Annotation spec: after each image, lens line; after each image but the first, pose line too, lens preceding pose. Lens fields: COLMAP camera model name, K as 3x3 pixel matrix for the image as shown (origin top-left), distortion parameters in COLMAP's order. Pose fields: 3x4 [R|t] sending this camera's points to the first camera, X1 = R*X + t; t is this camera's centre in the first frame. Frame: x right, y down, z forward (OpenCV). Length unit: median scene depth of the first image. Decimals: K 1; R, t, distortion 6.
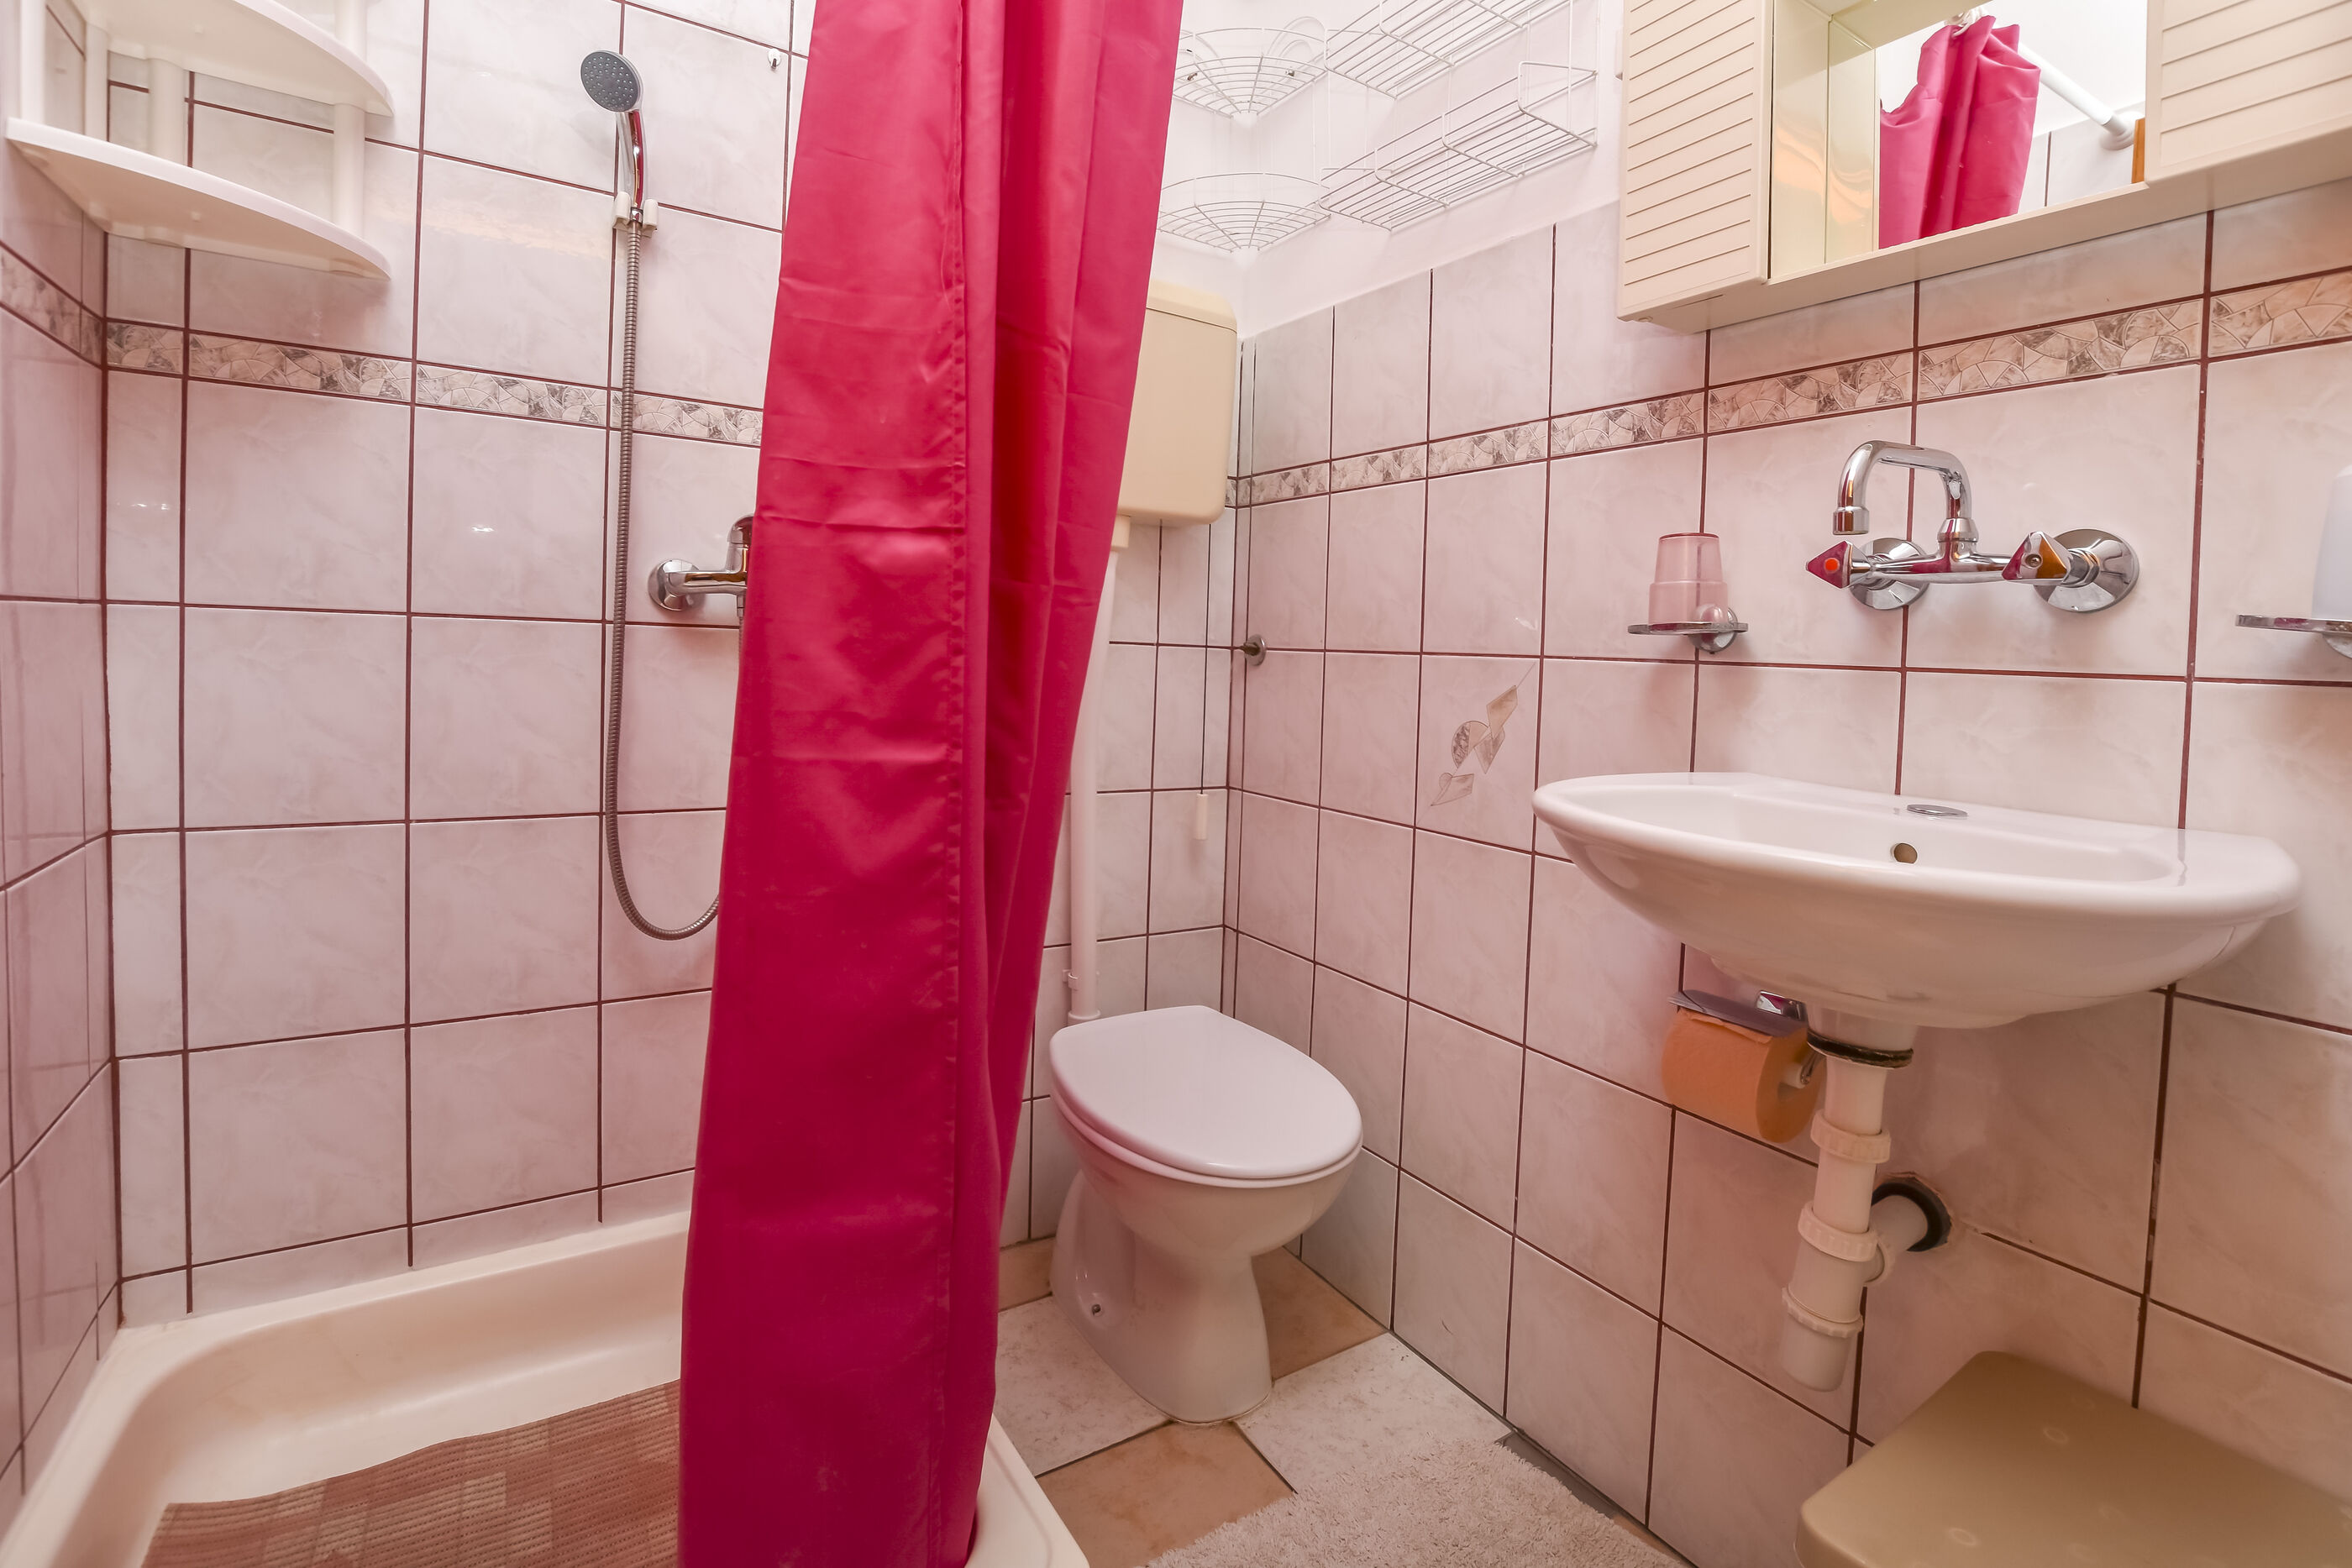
lens RADIAL K [[1096.5, 0, 1176.0], [0, 1096.5, 784.0], [0, 0, 1]] dist [-0.046890, 0.008893]
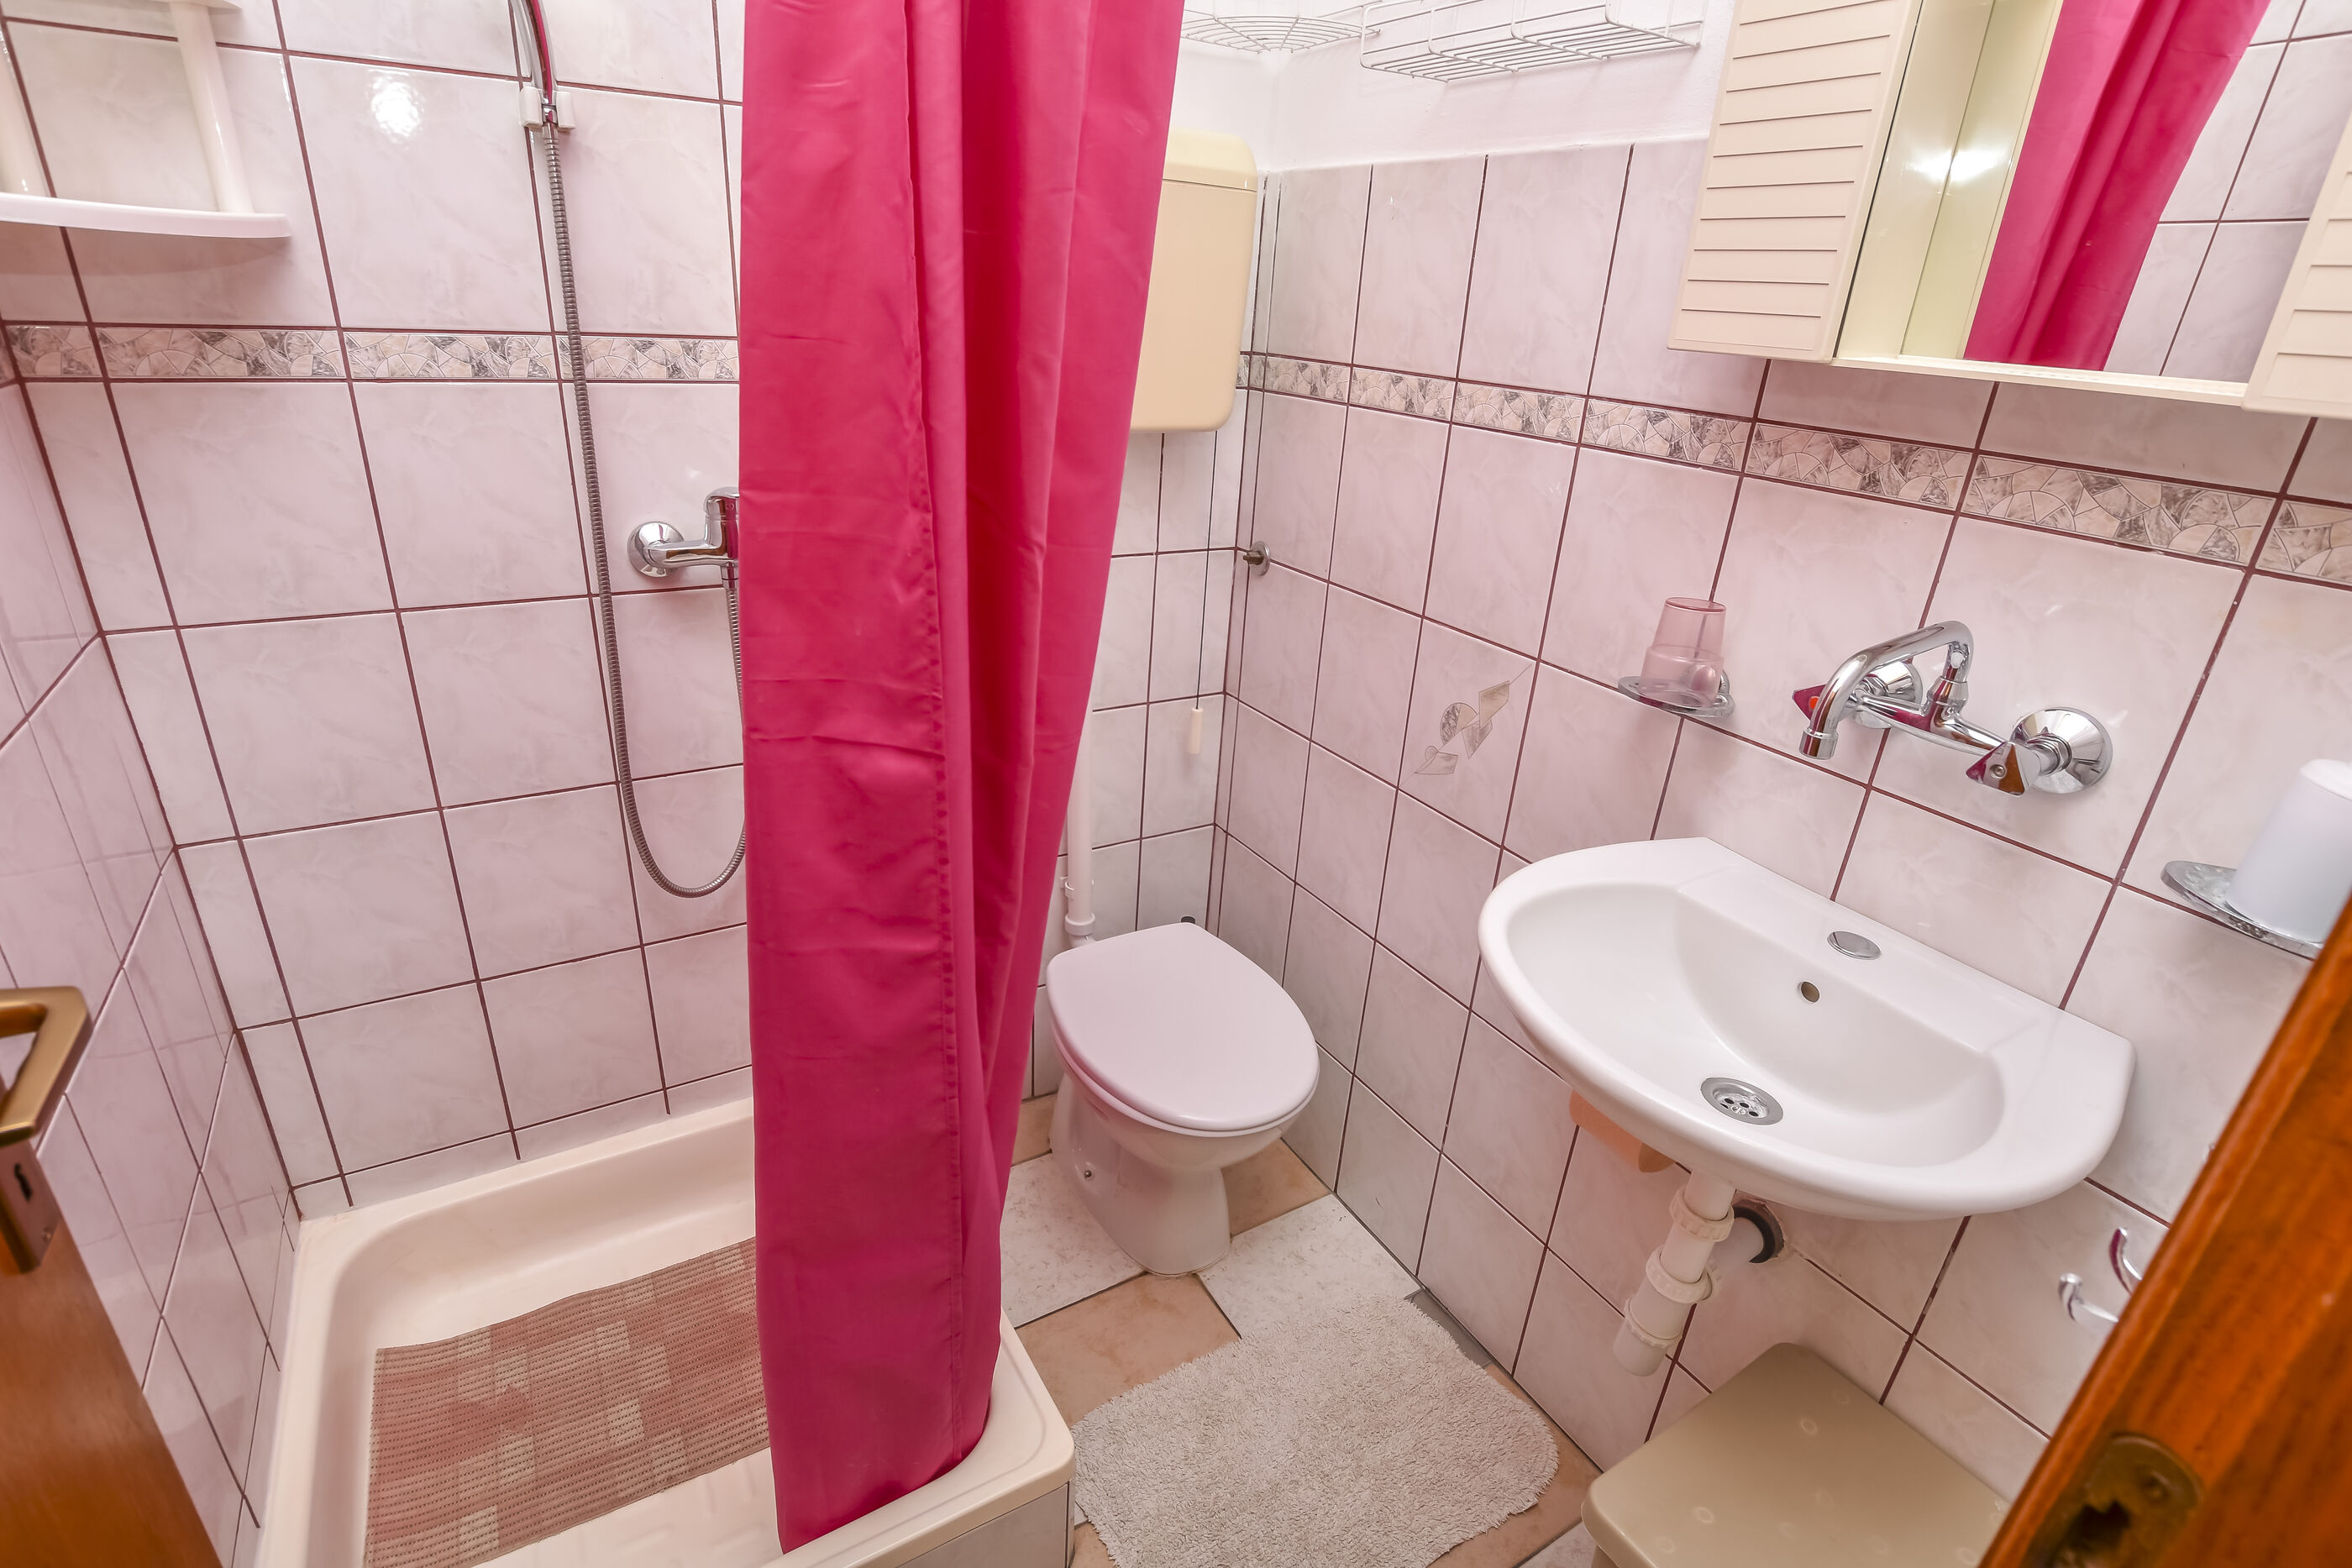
lens RADIAL K [[1155.7, 0, 1176.0], [0, 1155.7, 784.0], [0, 0, 1]] dist [-0.042937, 0.008140]
pose [[0.999252, 0.035460, -0.015431, 0.031301], [-0.027203, 0.928130, 0.371261, -0.438649], [0.027487, -0.370563, 0.928400, -0.018895]]
